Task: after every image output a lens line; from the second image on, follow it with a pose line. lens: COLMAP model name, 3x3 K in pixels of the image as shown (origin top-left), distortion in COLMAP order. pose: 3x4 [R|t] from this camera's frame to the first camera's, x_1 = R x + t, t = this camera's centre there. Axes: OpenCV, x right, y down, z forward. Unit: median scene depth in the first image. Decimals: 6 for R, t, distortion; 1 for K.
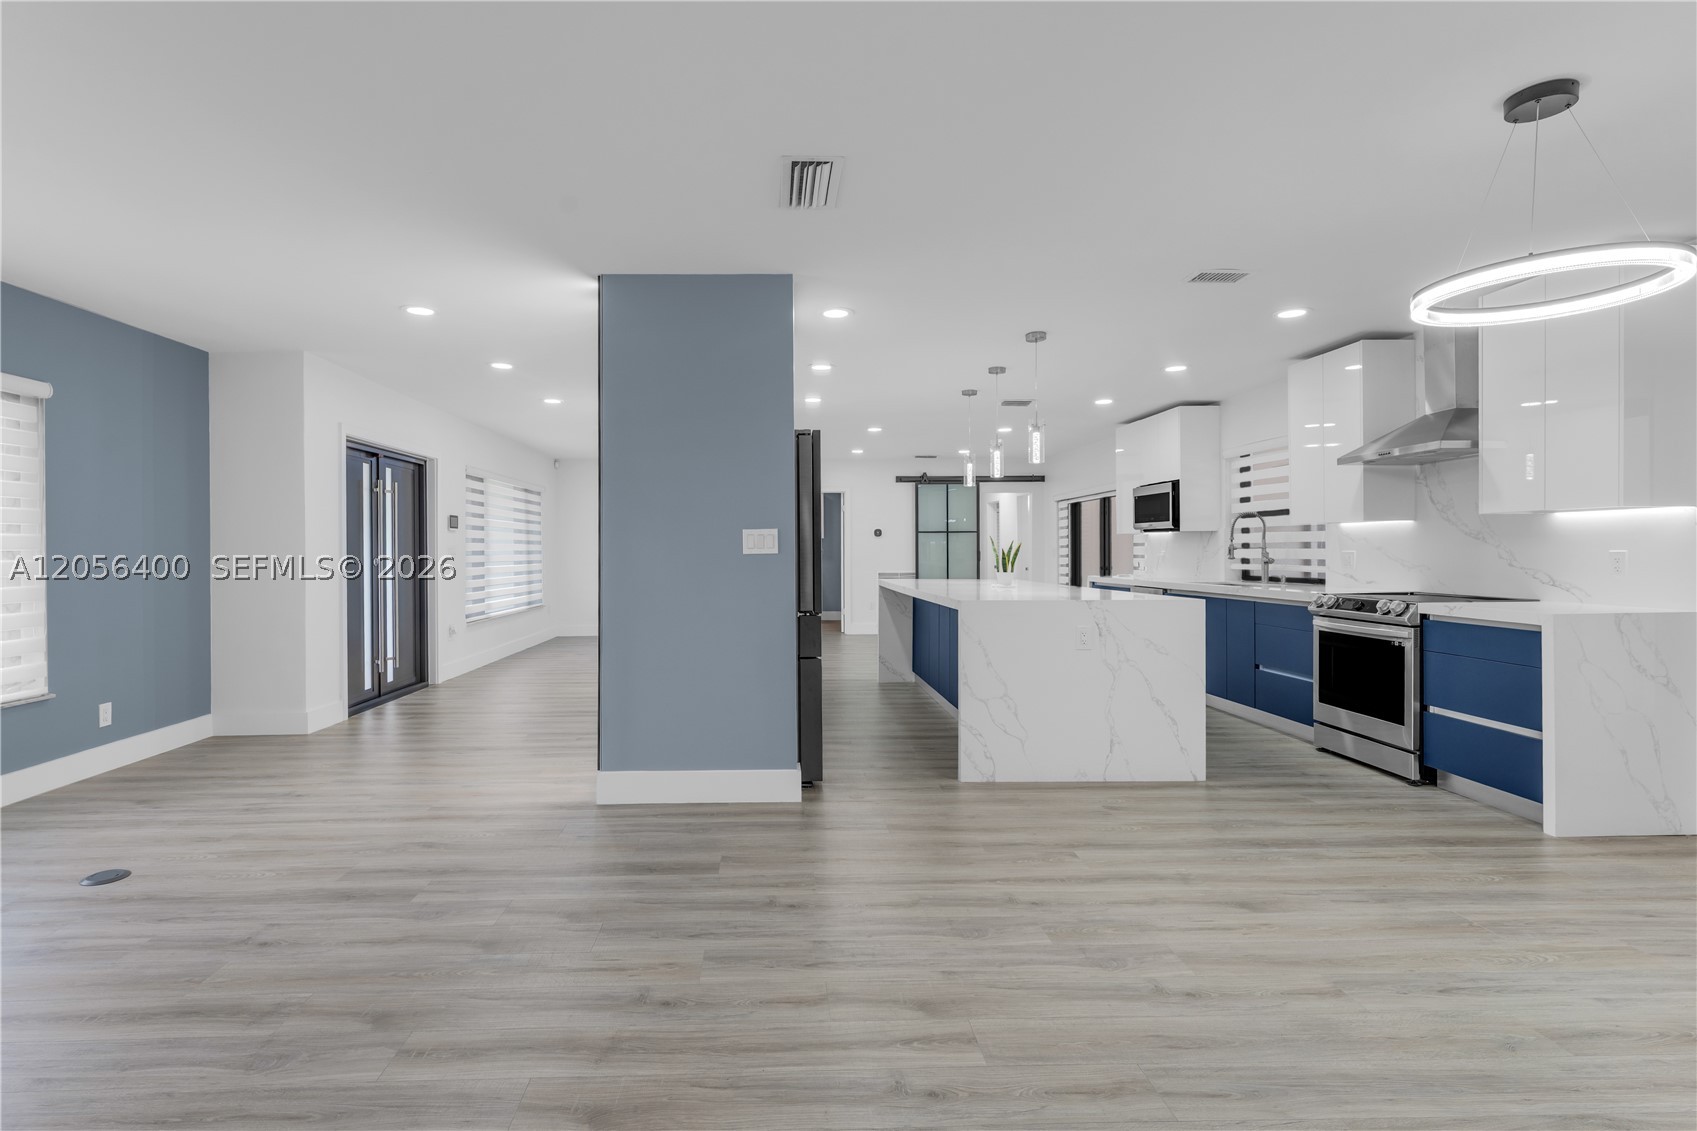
lens RADIAL K [[814.6, 0, 802.2], [0, 814.6, 564.1], [0, 0, 1]] dist [0.002200, -0.001419]
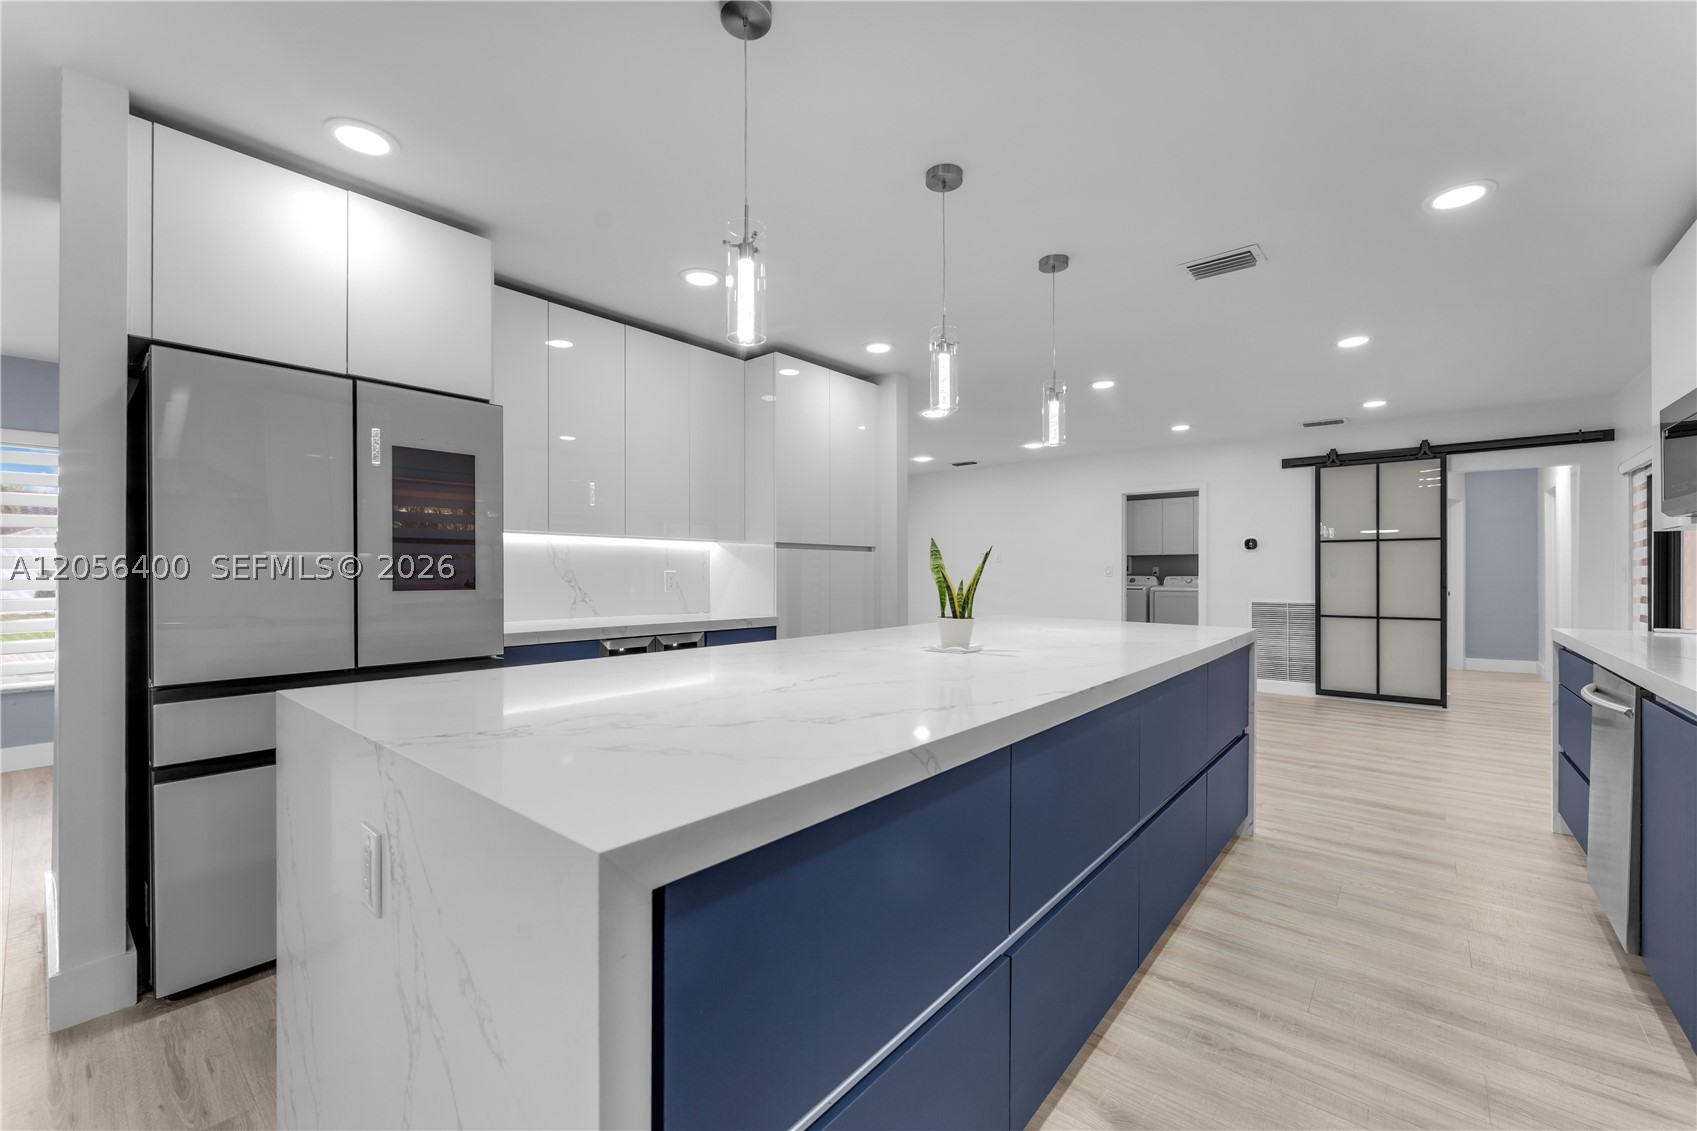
lens RADIAL K [[688.5, 0, 849.7], [0, 688.5, 573.7], [0, 0, 1]] dist [0.007191, -0.000763]
pose [[0.741392, 0.003791, -0.671061, 0.624377], [-0.011736, 0.999904, -0.007317, -0.014819], [0.670970, 0.013300, 0.741366, 0.913177]]
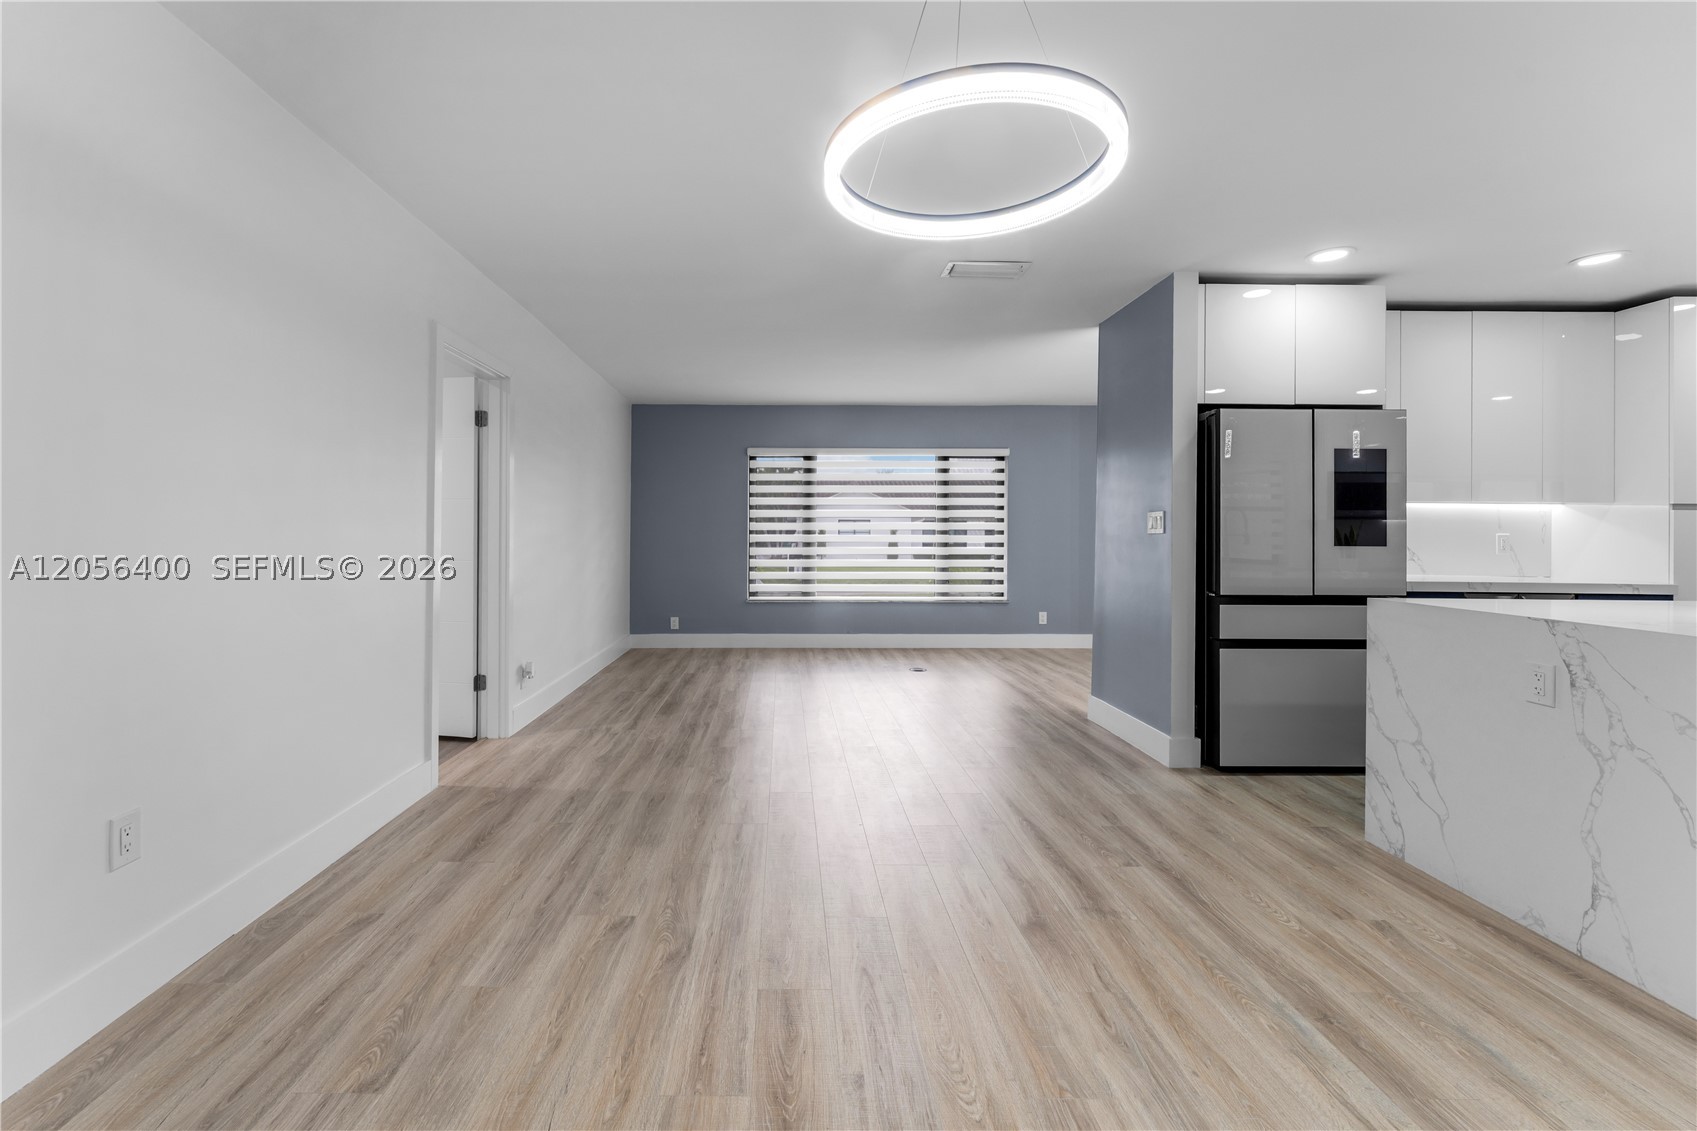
lens RADIAL K [[731.3, 0, 778.5], [0, 731.3, 524.5], [0, 0, 1]] dist [-0.004112, 0.001238]
pose [[-0.033473, -0.005572, -0.999424, 0.860544], [-0.024424, 0.999690, -0.004755, -0.006032], [0.999141, 0.024250, -0.033599, 0.467307]]
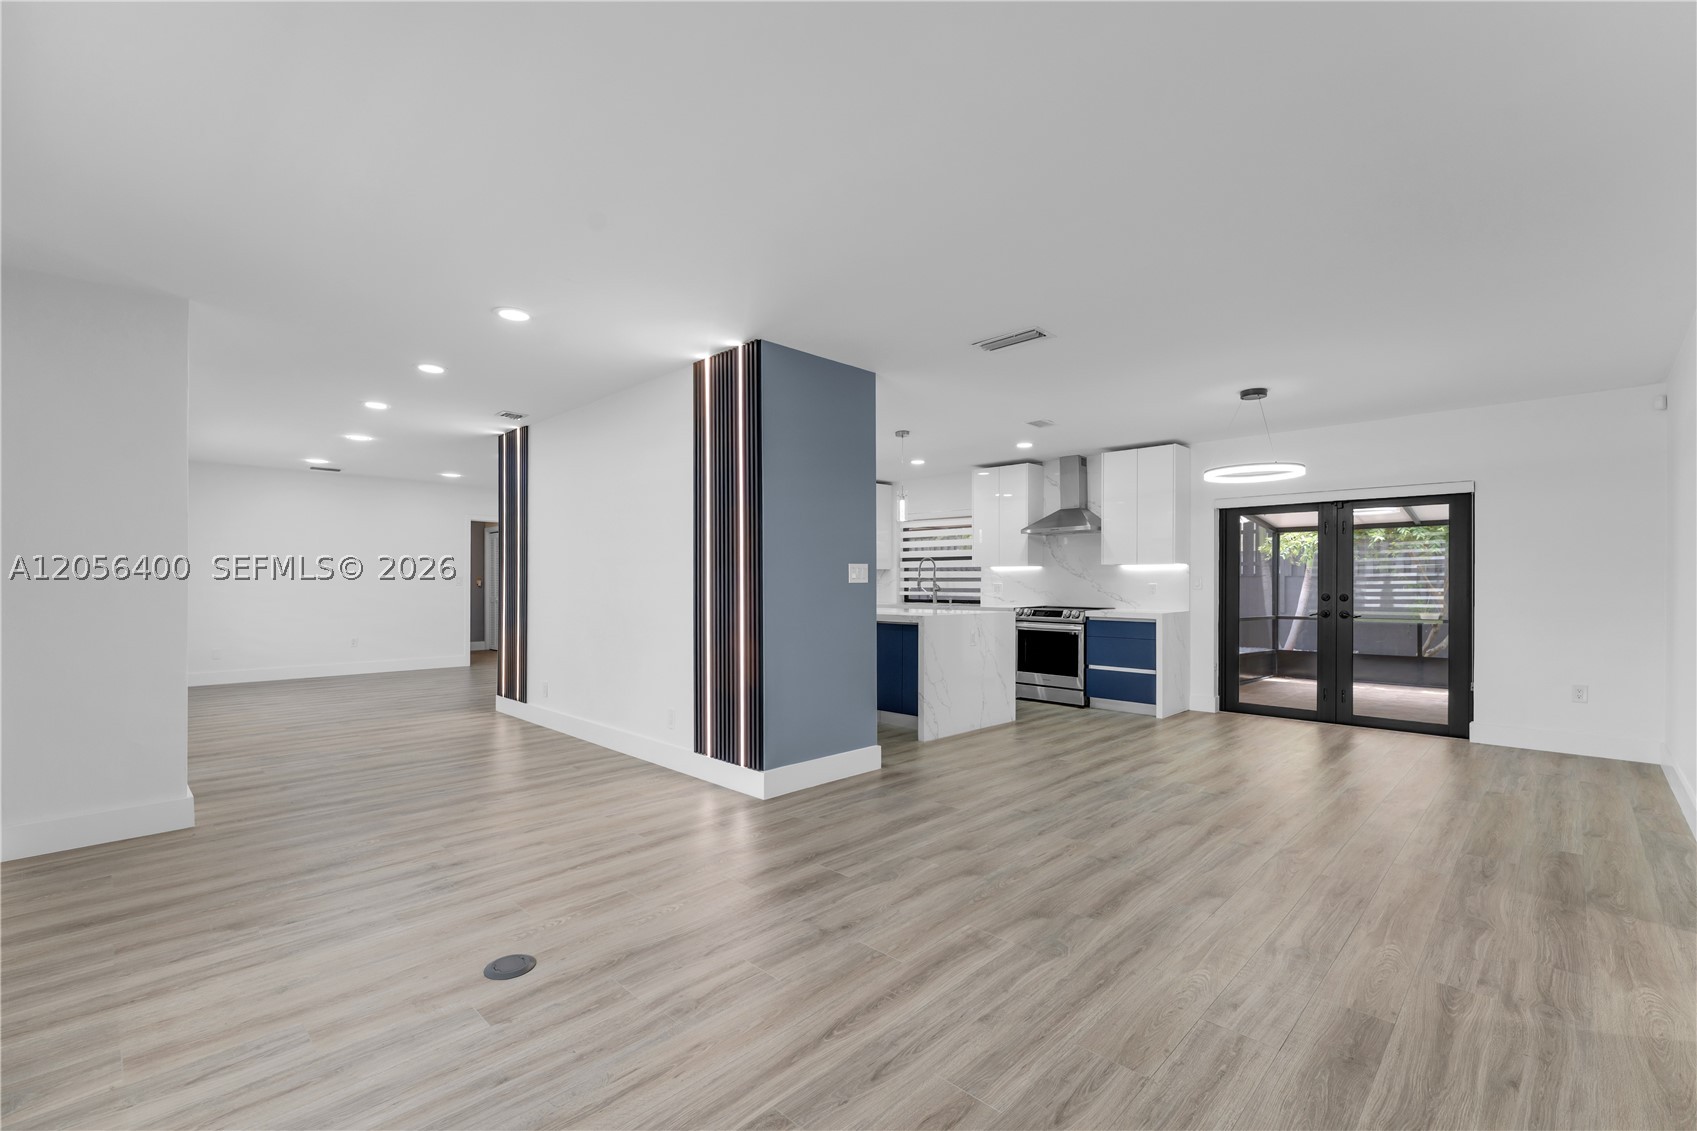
lens RADIAL K [[731.3, 0, 844.9], [0, 731.3, 588.2], [0, 0, 1]] dist [-0.004112, 0.001238]
pose [[0.723651, 0.000501, 0.690166, -0.781123], [0.005173, 0.999968, -0.006150, 0.002298], [-0.690146, 0.008021, 0.723625, 0.153047]]
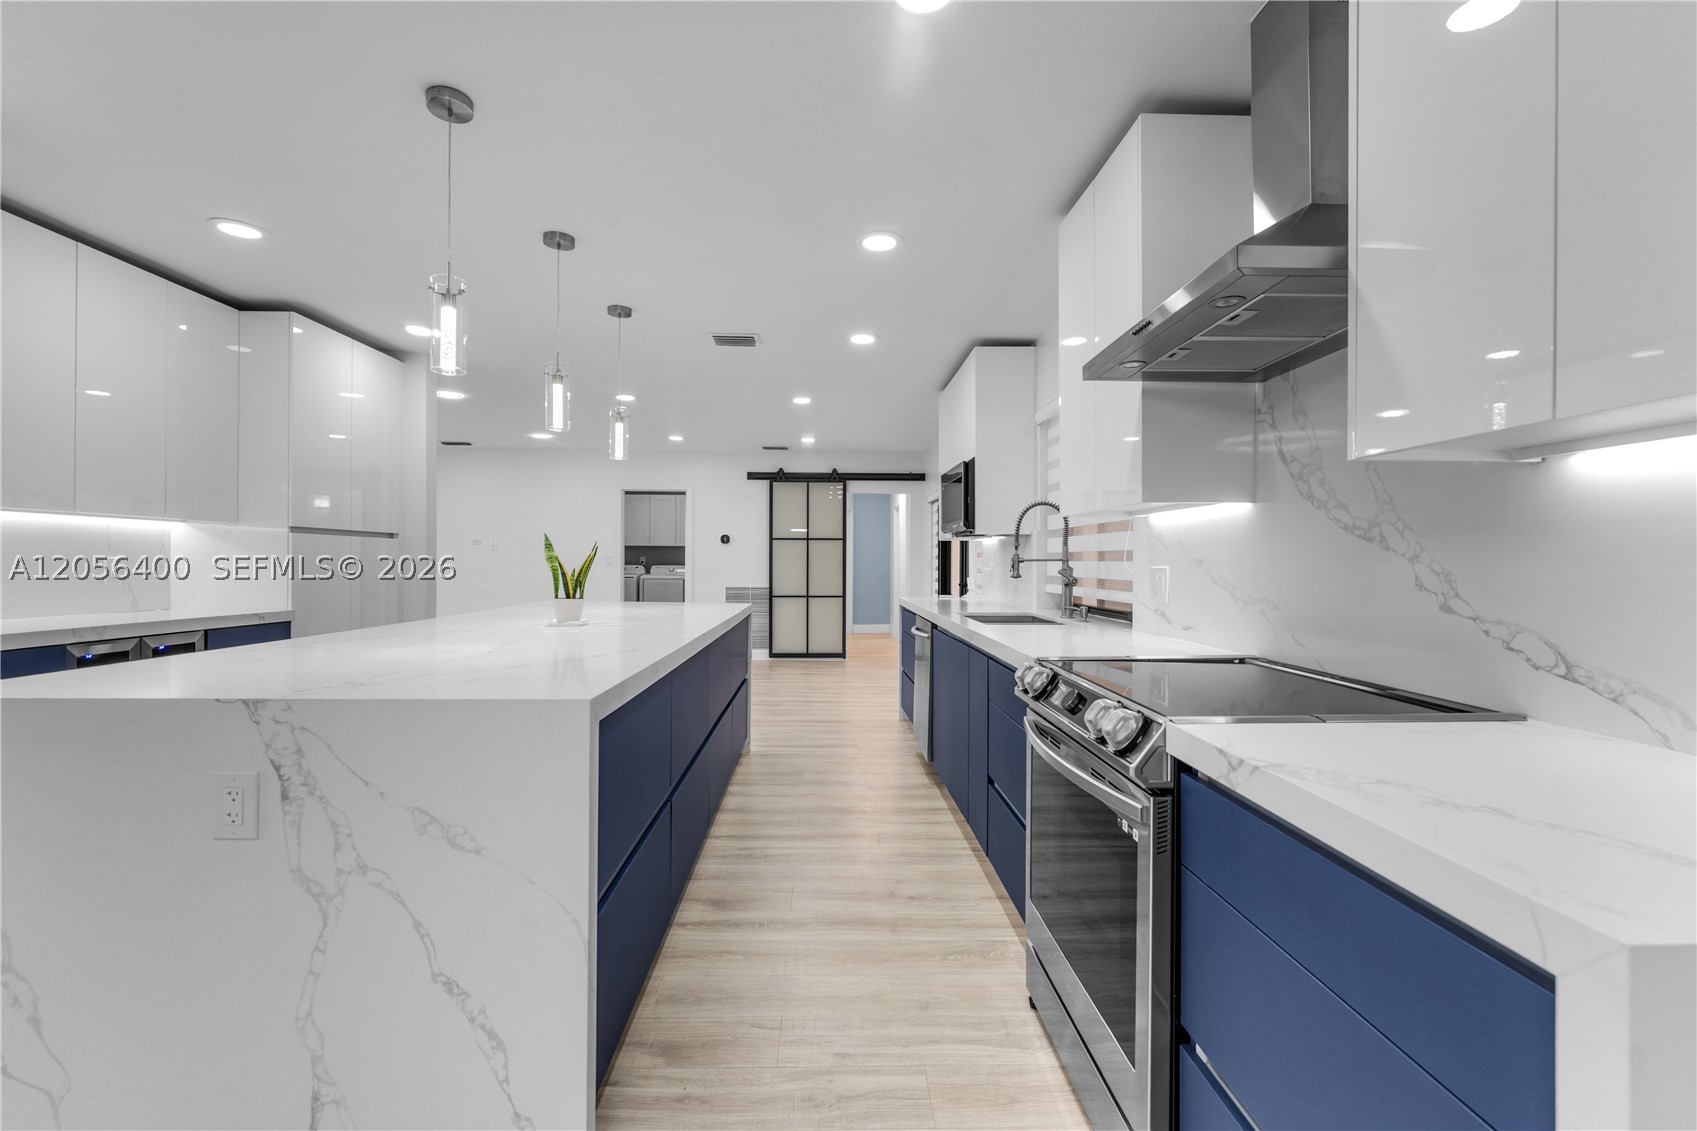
lens RADIAL K [[731.3, 0, 847.1], [0, 731.3, 562.0], [0, 0, 1]] dist [-0.004112, 0.001238]
pose [[0.999931, 0.008965, -0.007595, 0.600881], [-0.009083, 0.999837, -0.015605, -0.012519], [0.007454, 0.015673, 0.999849, 0.668379]]
